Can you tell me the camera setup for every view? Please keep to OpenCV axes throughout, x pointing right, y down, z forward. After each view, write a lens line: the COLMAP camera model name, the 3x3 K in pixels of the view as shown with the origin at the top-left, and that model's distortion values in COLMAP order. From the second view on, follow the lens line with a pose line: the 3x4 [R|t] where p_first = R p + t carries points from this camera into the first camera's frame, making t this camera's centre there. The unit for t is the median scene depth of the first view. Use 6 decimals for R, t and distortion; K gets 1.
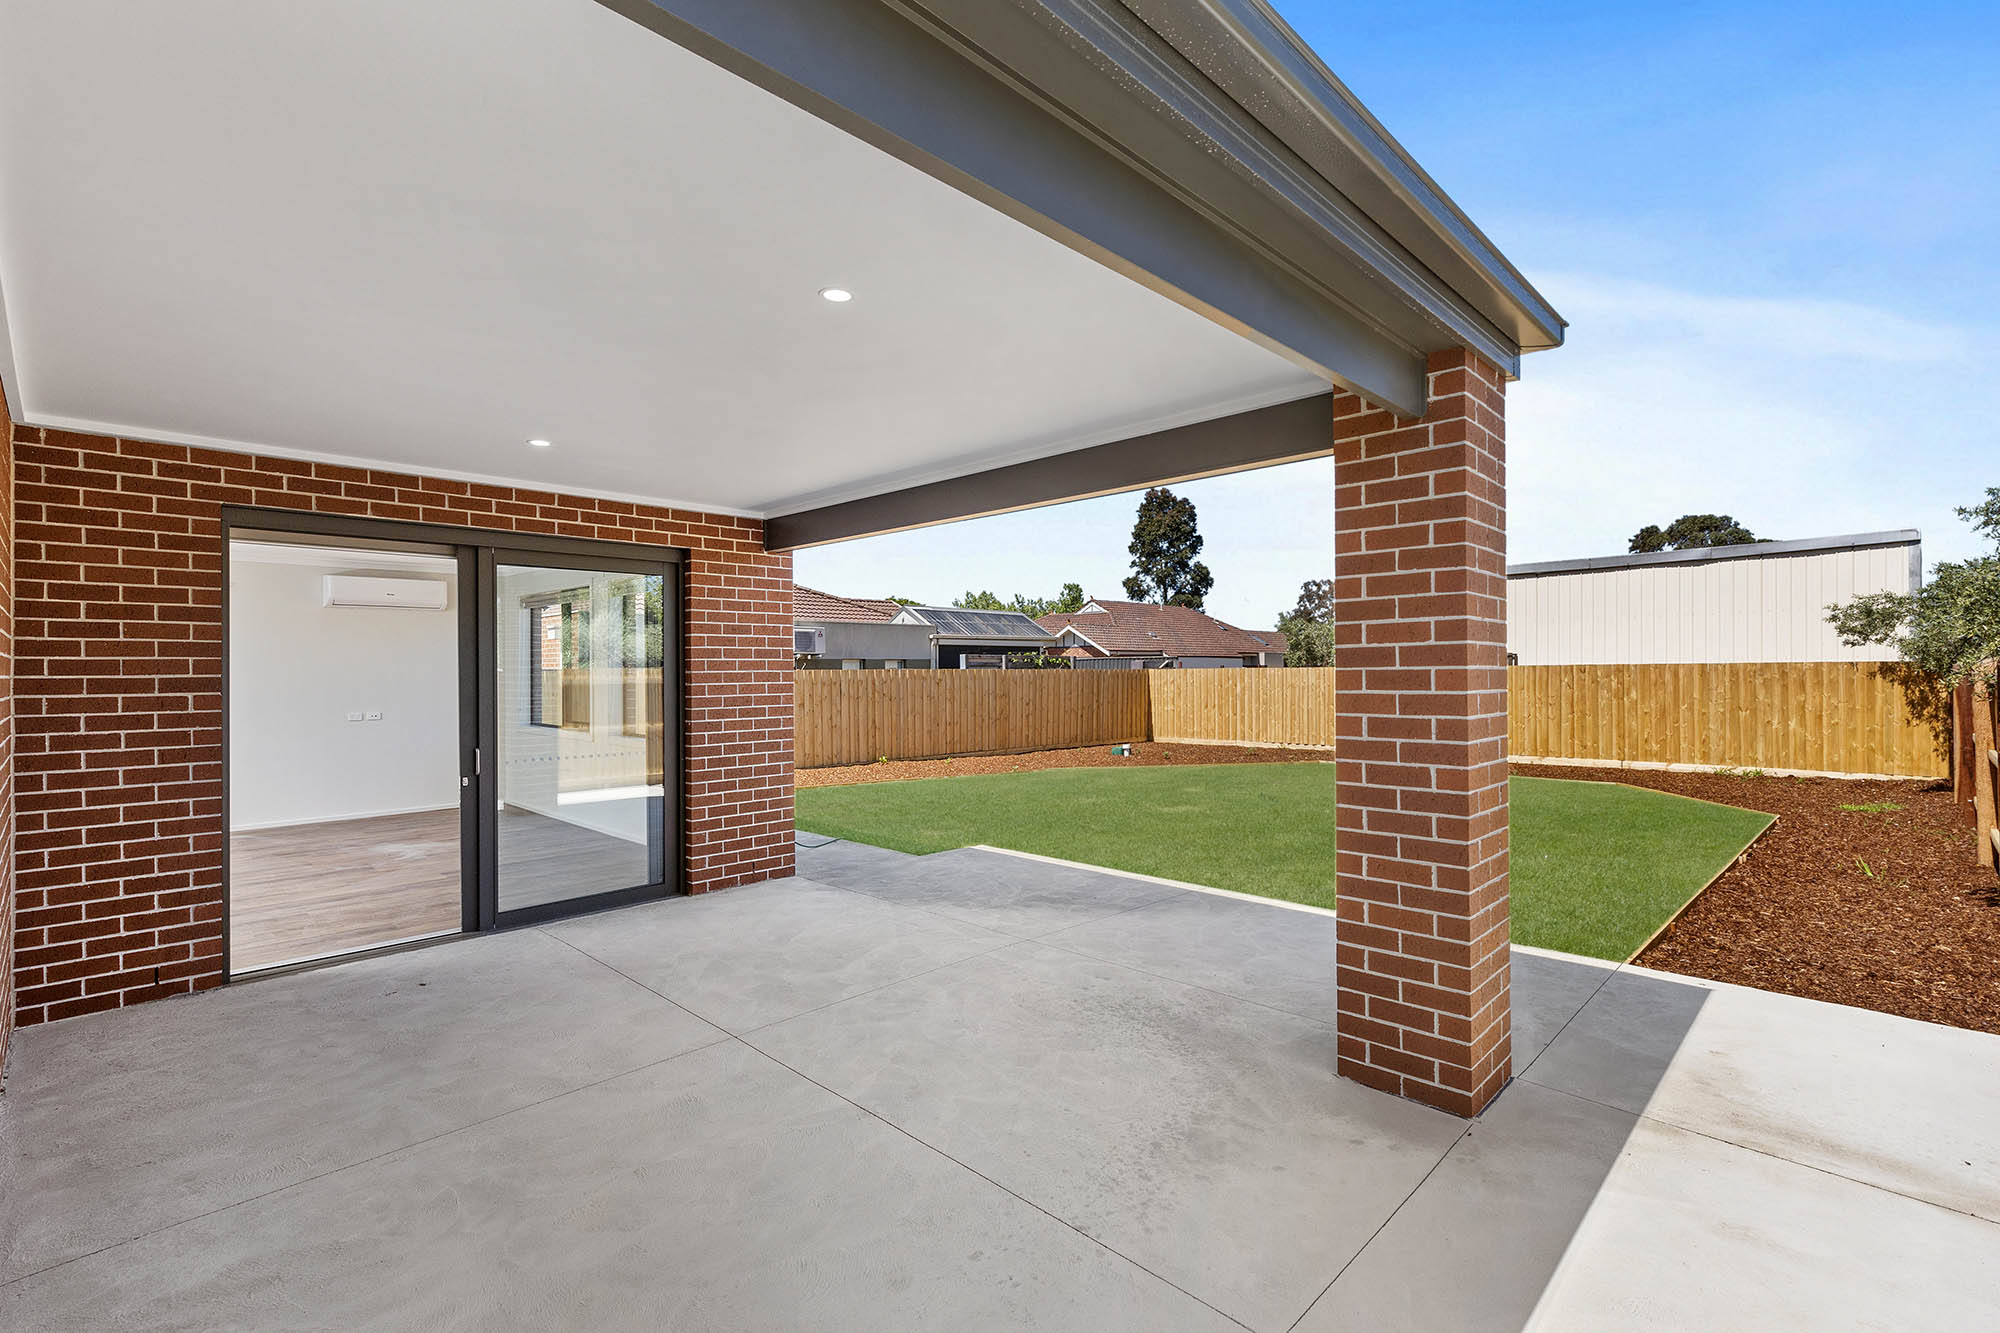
lens RADIAL K [[892.9, 0, 1009.3], [0, 892.9, 662.7], [0, 0, 1]] dist [0.002146, 0.000130]
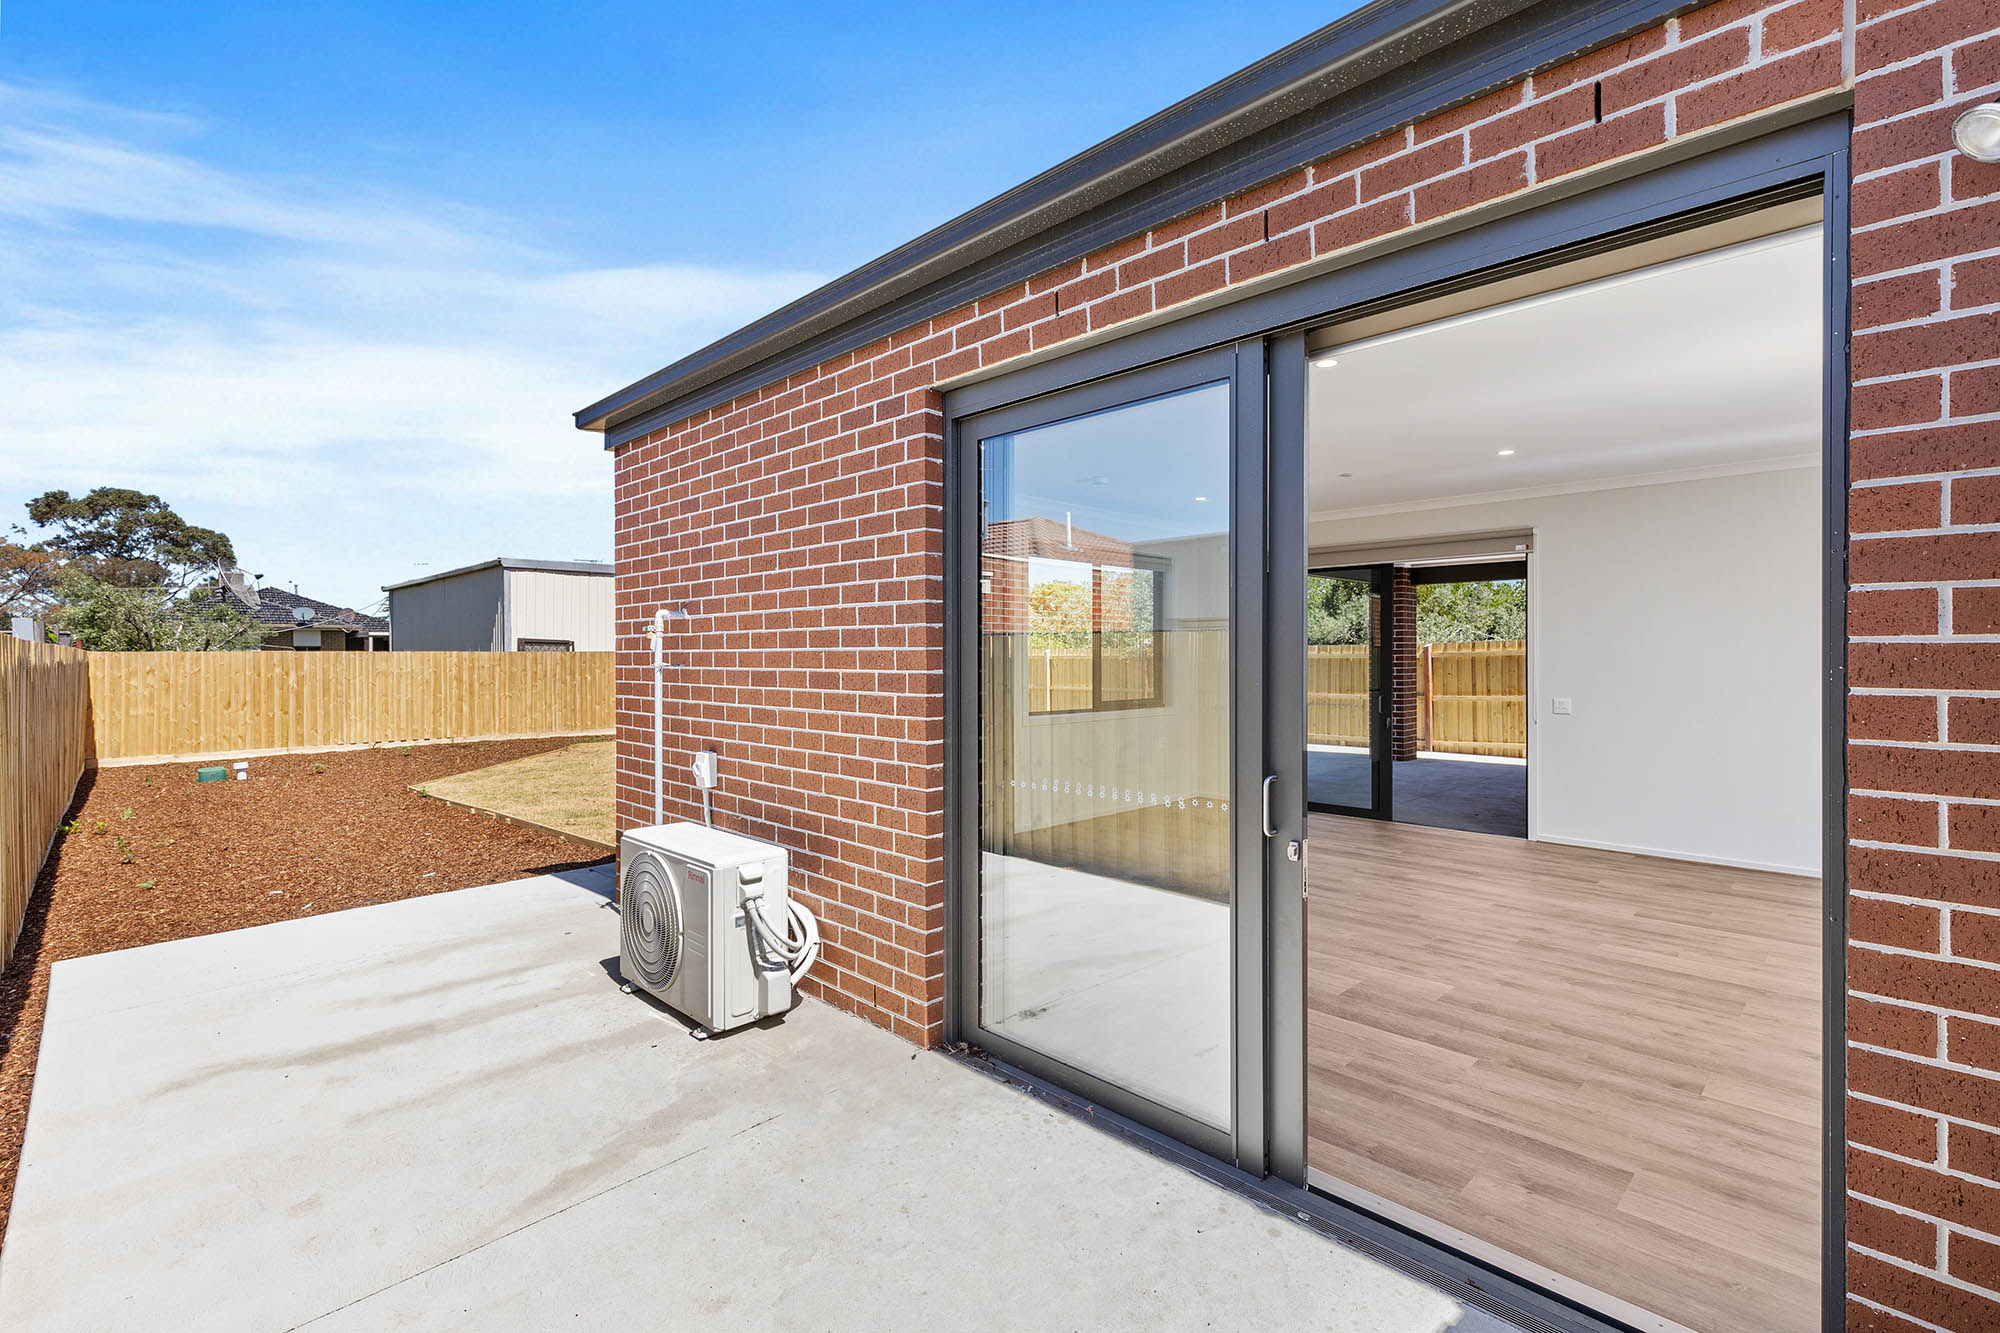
lens RADIAL K [[892.9, 0, 1009.3], [0, 892.9, 662.7], [0, 0, 1]] dist [0.002146, 0.000130]
pose [[0.021463, -0.001748, 0.999768, -0.517624], [-0.006539, 0.999977, 0.001889, 0.010655], [-0.999748, -0.006578, 0.021451, 0.394622]]
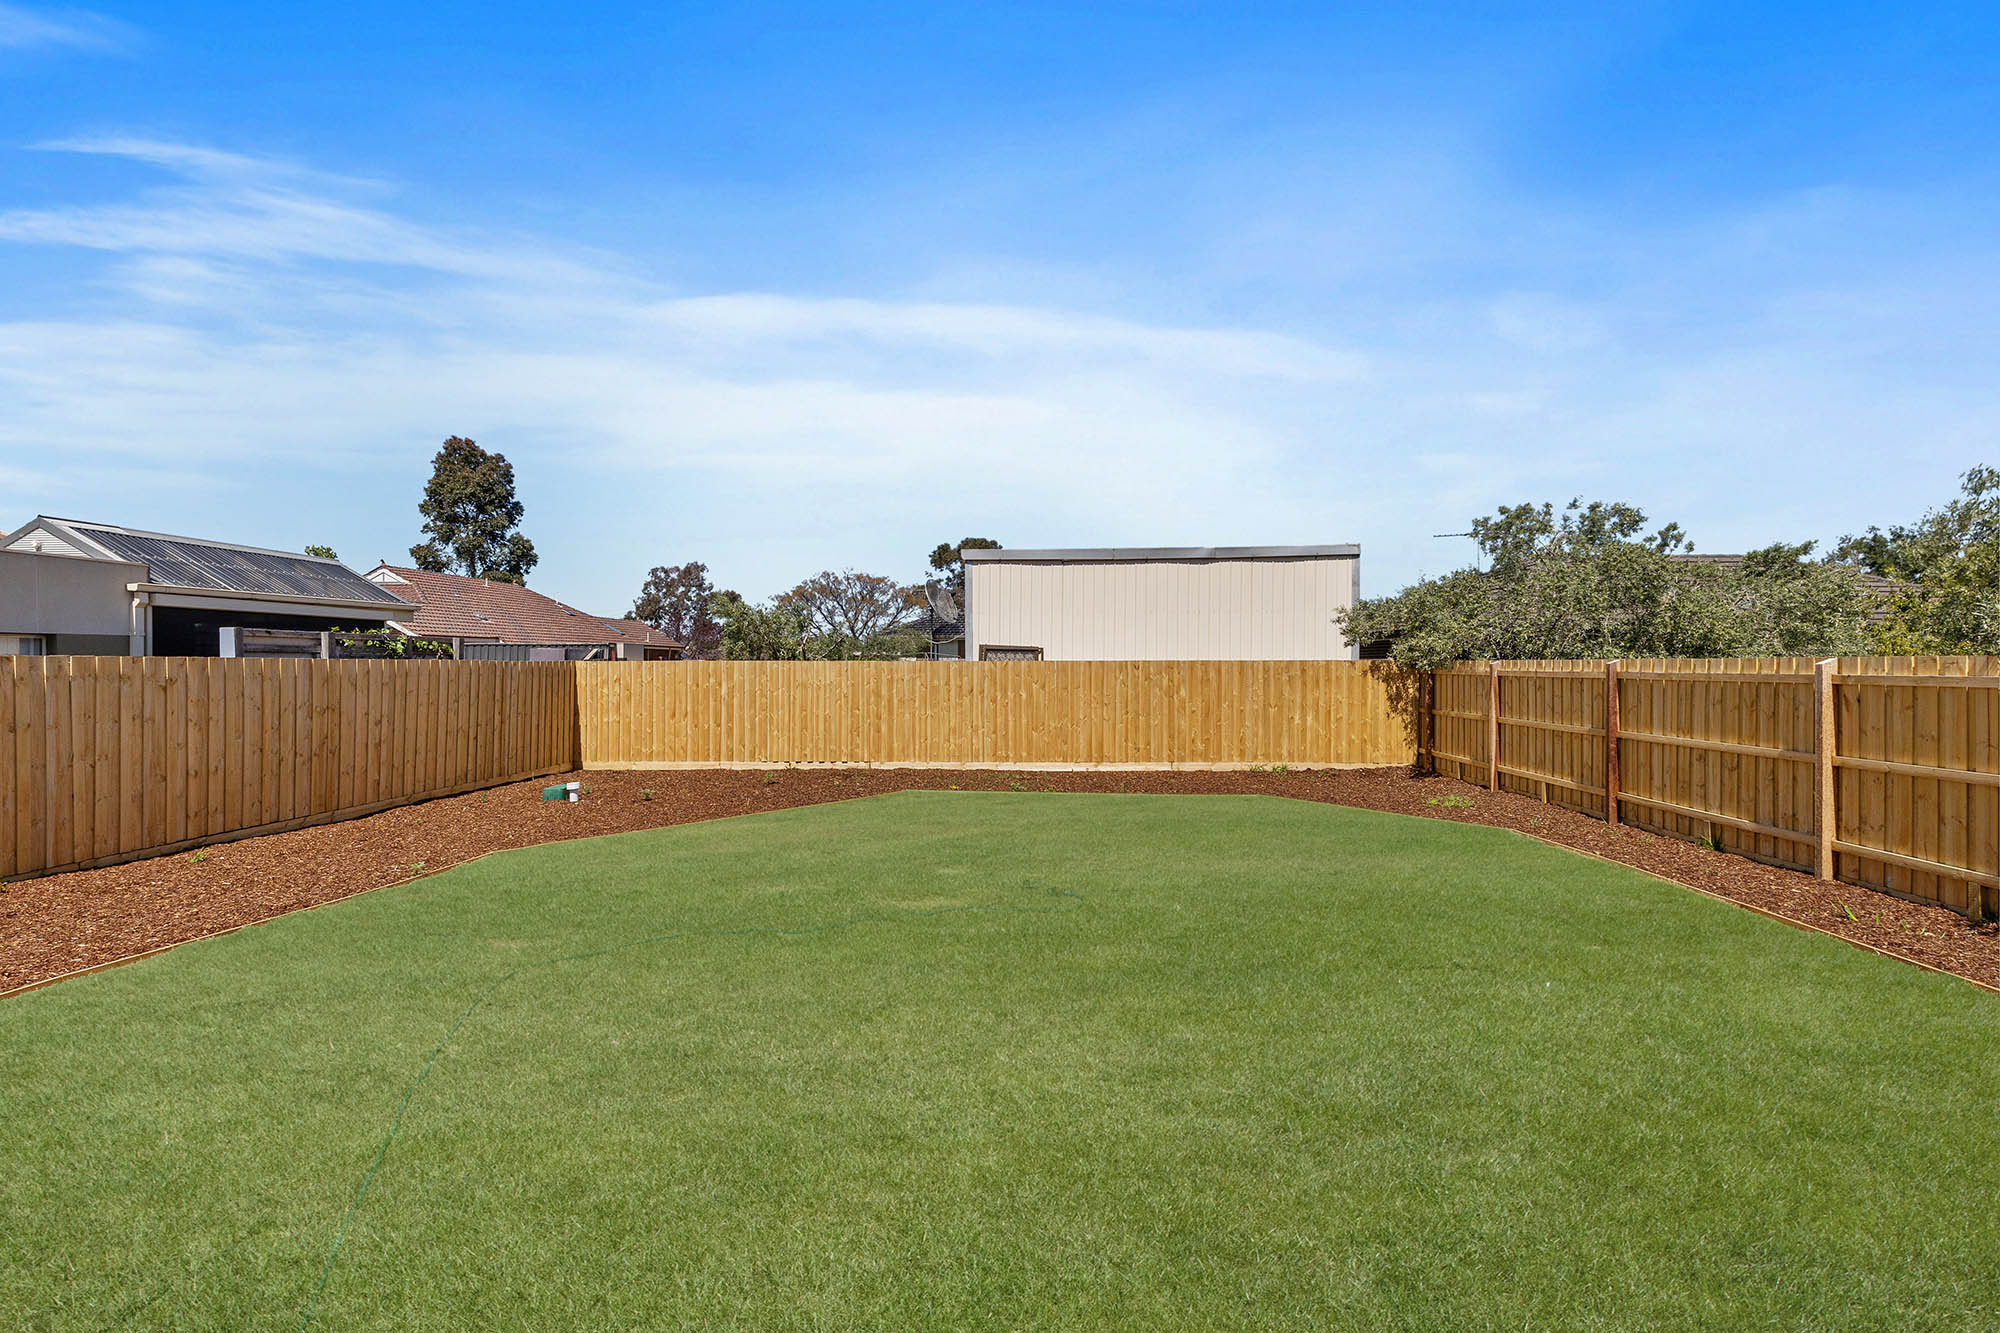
lens RADIAL K [[892.9, 0, 1009.3], [0, 892.9, 662.7], [0, 0, 1]] dist [0.002146, 0.000130]
pose [[0.738553, 0.007994, 0.674148, -0.062105], [-0.012687, 0.999917, 0.002042, 0.003343], [-0.674076, -0.010061, 0.738594, 0.331531]]
